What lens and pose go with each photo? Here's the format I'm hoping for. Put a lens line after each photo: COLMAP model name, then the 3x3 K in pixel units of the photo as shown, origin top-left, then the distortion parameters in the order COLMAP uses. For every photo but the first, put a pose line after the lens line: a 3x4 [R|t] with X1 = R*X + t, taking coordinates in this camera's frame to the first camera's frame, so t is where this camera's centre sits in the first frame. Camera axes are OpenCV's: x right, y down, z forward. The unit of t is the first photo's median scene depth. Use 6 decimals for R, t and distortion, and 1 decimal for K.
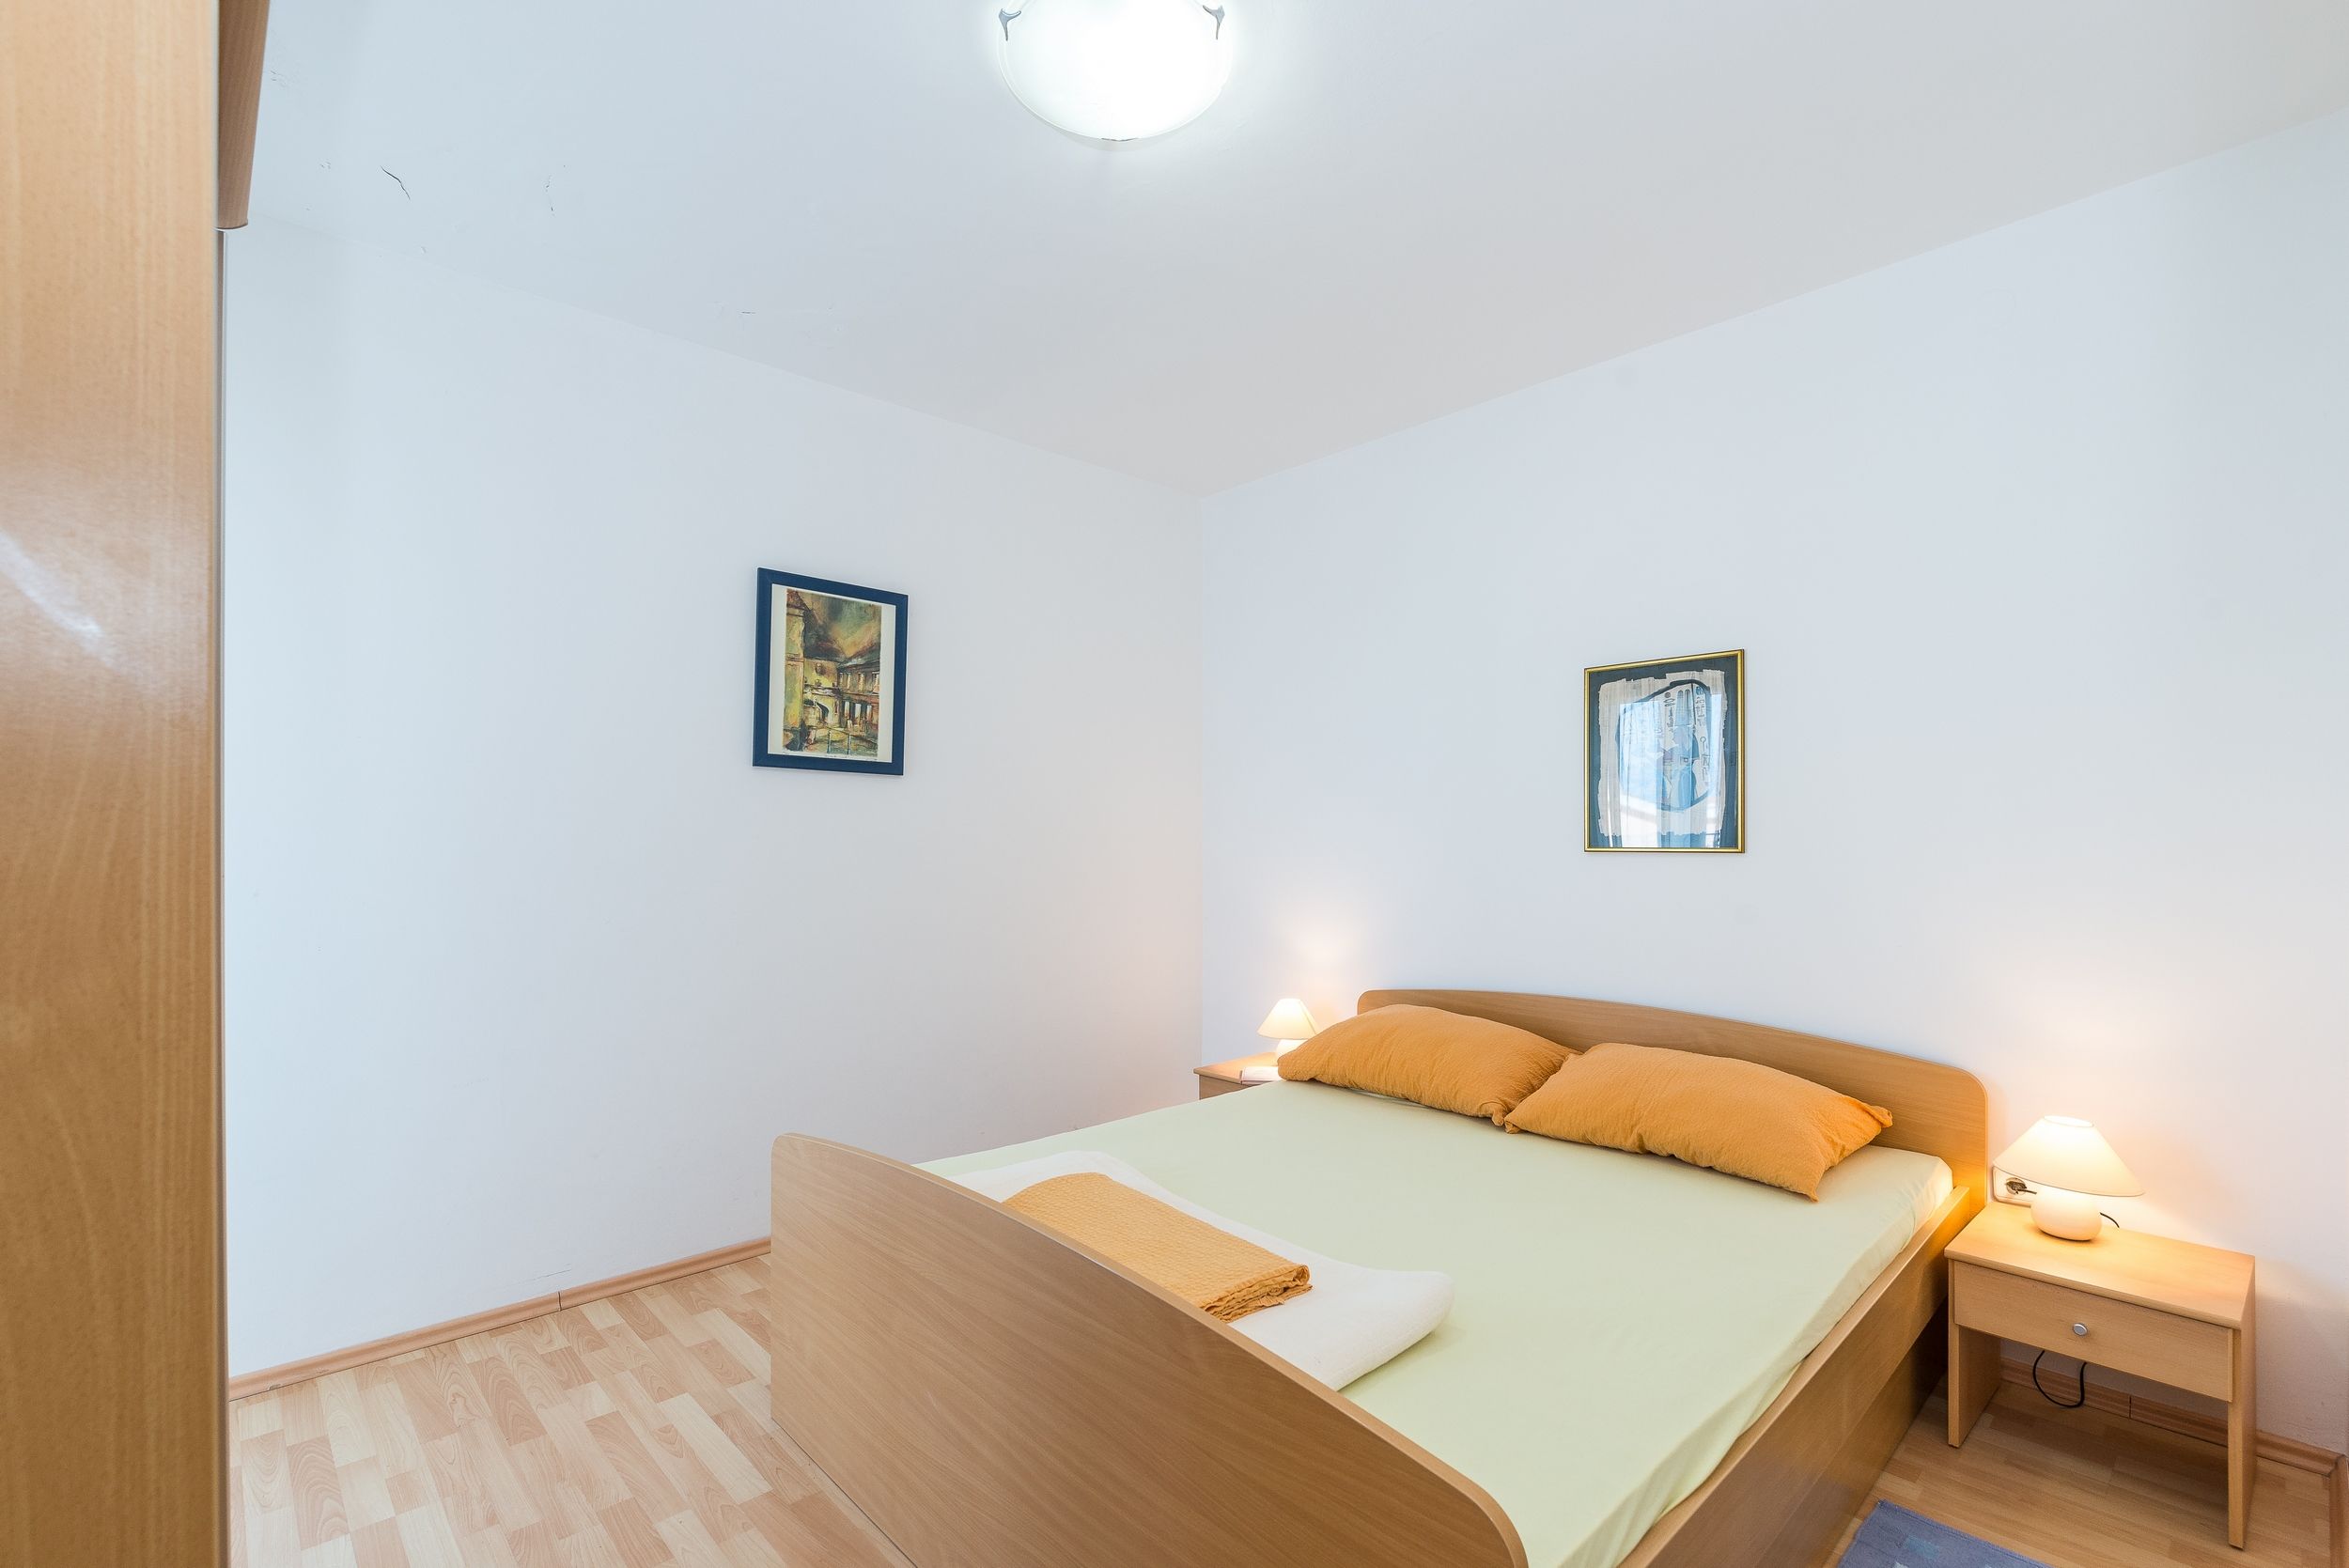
lens RADIAL K [[1039.5, 0, 1155.9], [0, 1039.5, 825.7], [0, 0, 1]] dist [0.000533, 0.000103]
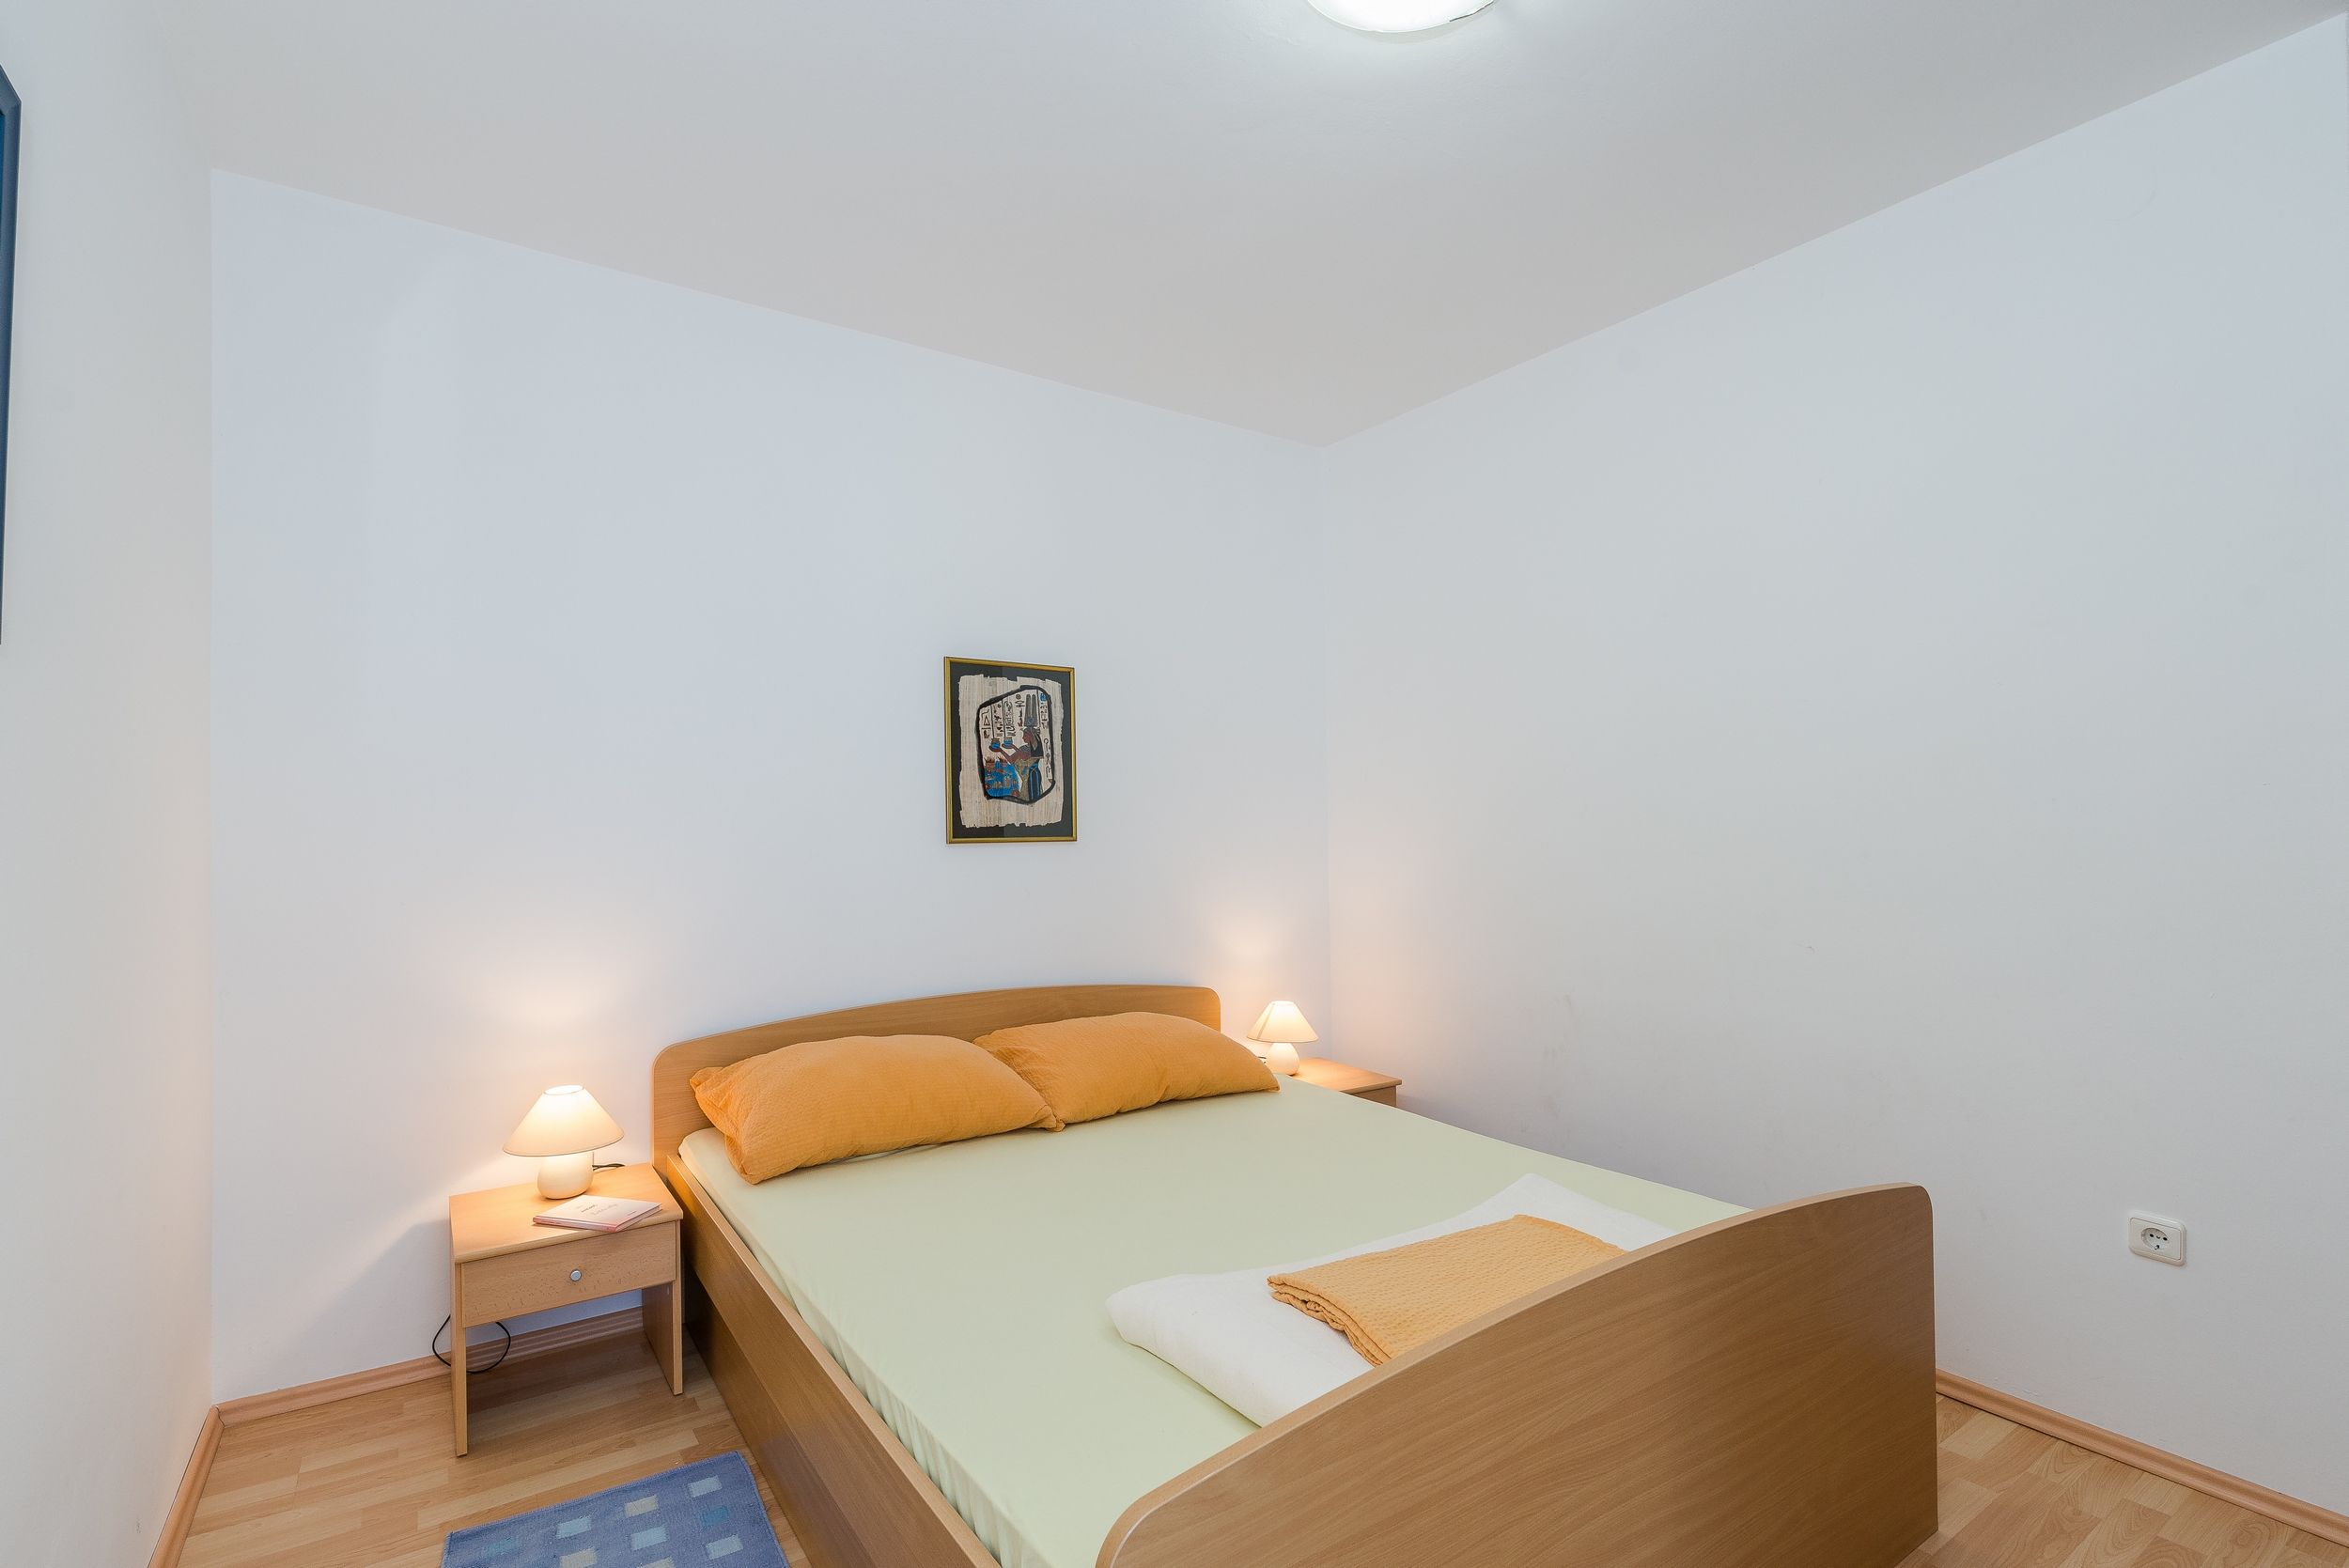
lens RADIAL K [[1074.5, 0, 1174.5], [0, 1074.5, 840.4], [0, 0, 1]] dist [0.000814, 0.000086]
pose [[0.146582, -0.005594, 0.989183, -0.582051], [-0.002375, 0.999979, 0.006007, 0.015306], [-0.989196, -0.003230, 0.146566, 0.680784]]
